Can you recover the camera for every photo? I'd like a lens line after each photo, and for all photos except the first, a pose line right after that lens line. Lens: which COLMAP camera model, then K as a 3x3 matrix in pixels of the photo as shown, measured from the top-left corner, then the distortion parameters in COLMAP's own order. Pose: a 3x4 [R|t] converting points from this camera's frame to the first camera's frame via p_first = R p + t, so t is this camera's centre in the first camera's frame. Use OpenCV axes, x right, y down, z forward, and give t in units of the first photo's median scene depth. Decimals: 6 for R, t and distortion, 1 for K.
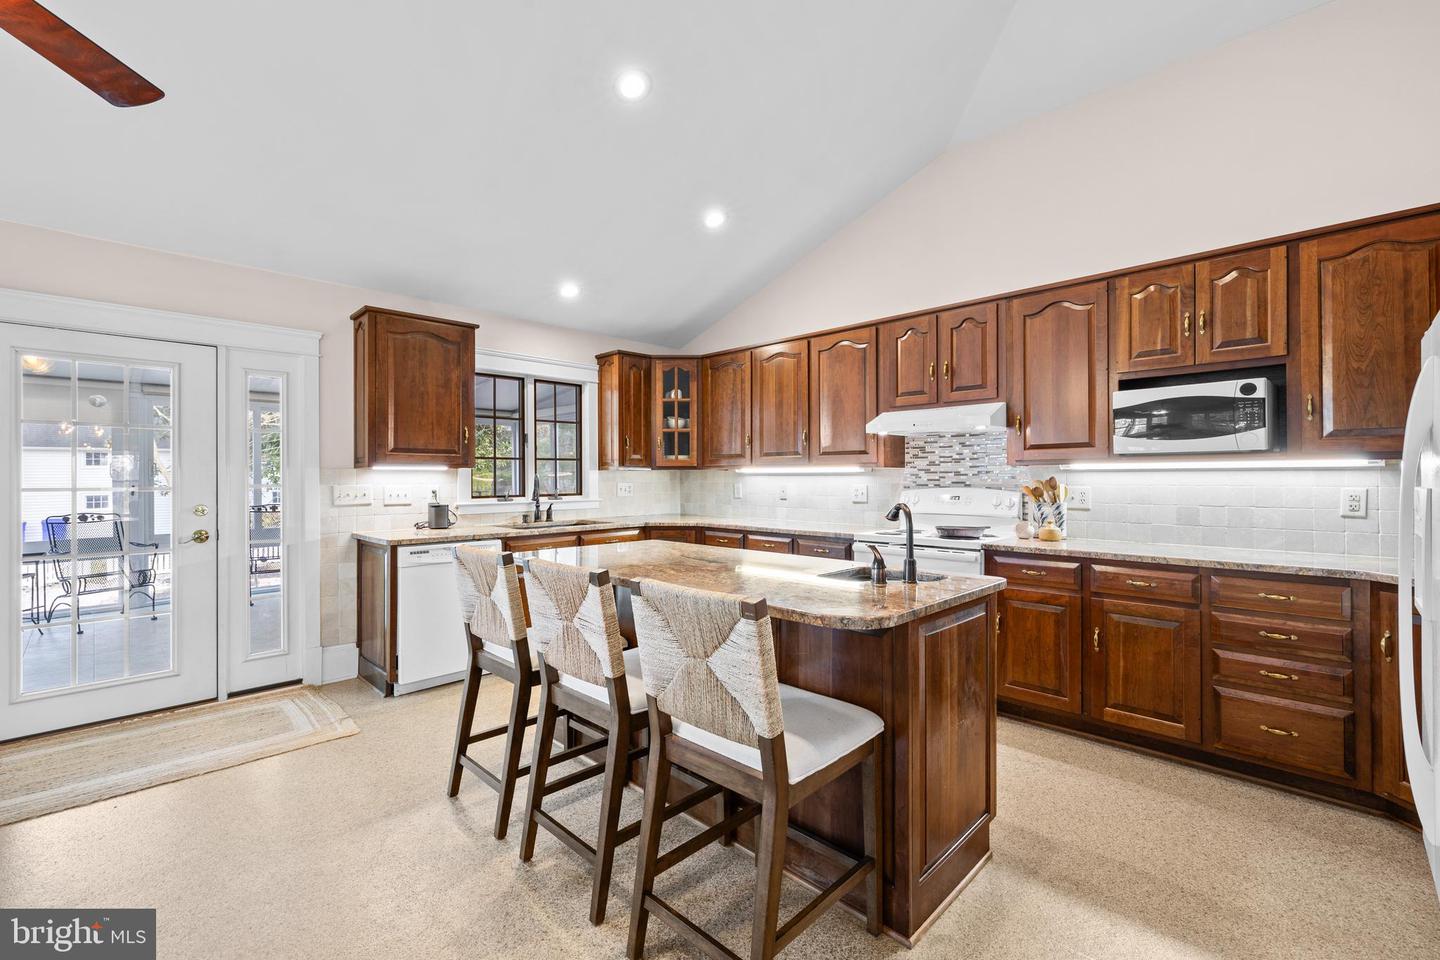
lens RADIAL K [[617.7, 0, 720.0], [0, 617.7, 480.0], [0, 0, 1]] dist [-0.003277, -0.000215]
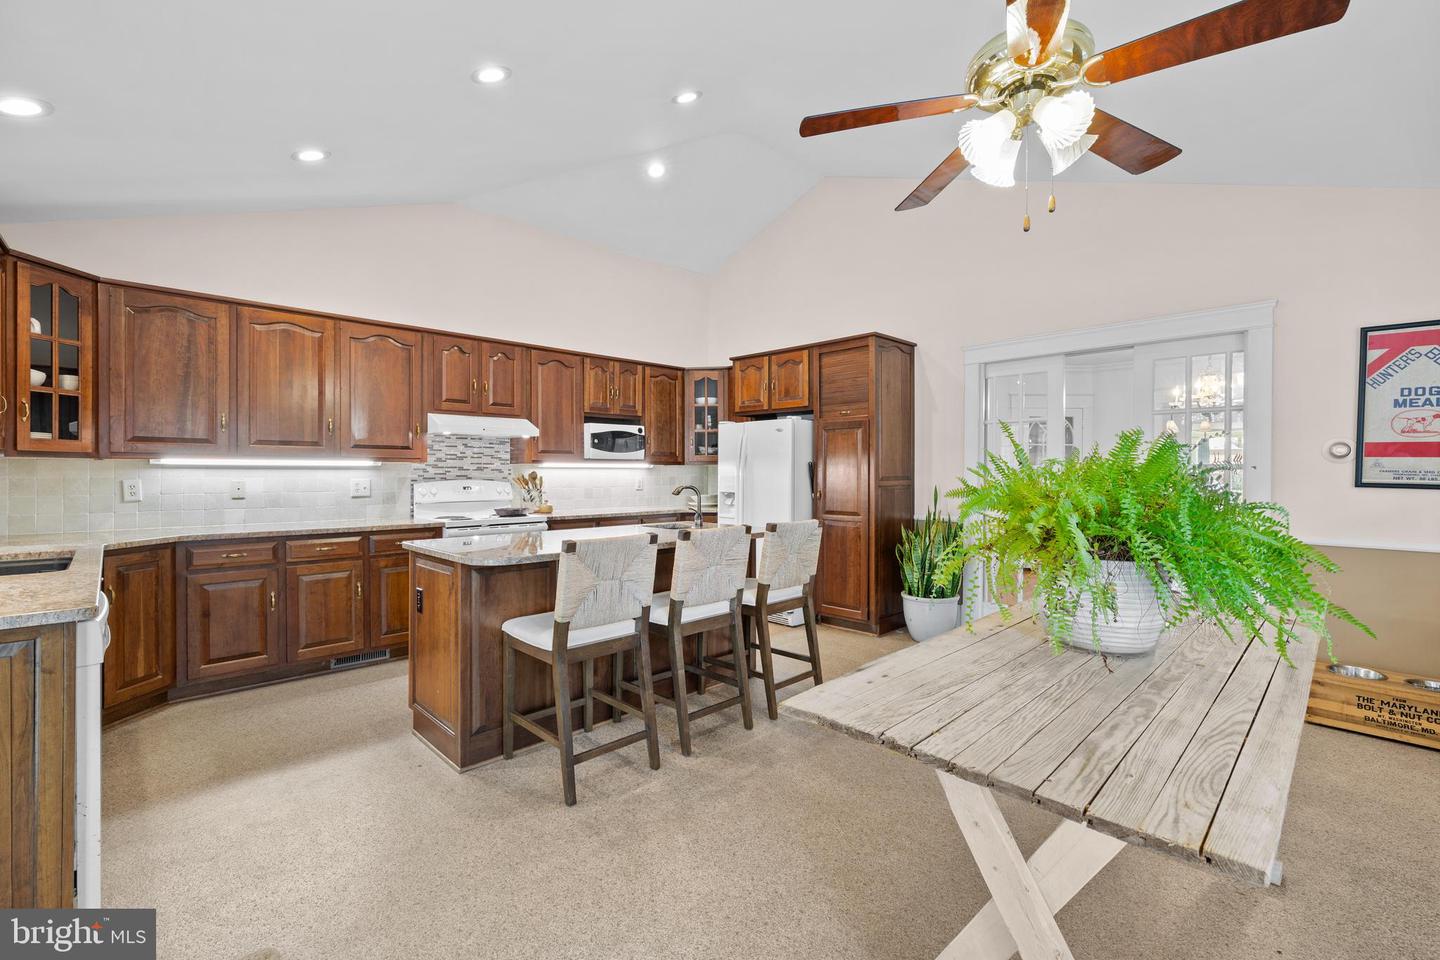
lens RADIAL K [[617.7, 0, 720.0], [0, 617.7, 480.0], [0, 0, 1]] dist [-0.003277, -0.000215]
pose [[0.016228, -0.008654, 0.999831, -0.838661], [0.004839, 0.999952, 0.008576, 0.004135], [-0.999857, 0.004699, 0.016269, 0.459771]]
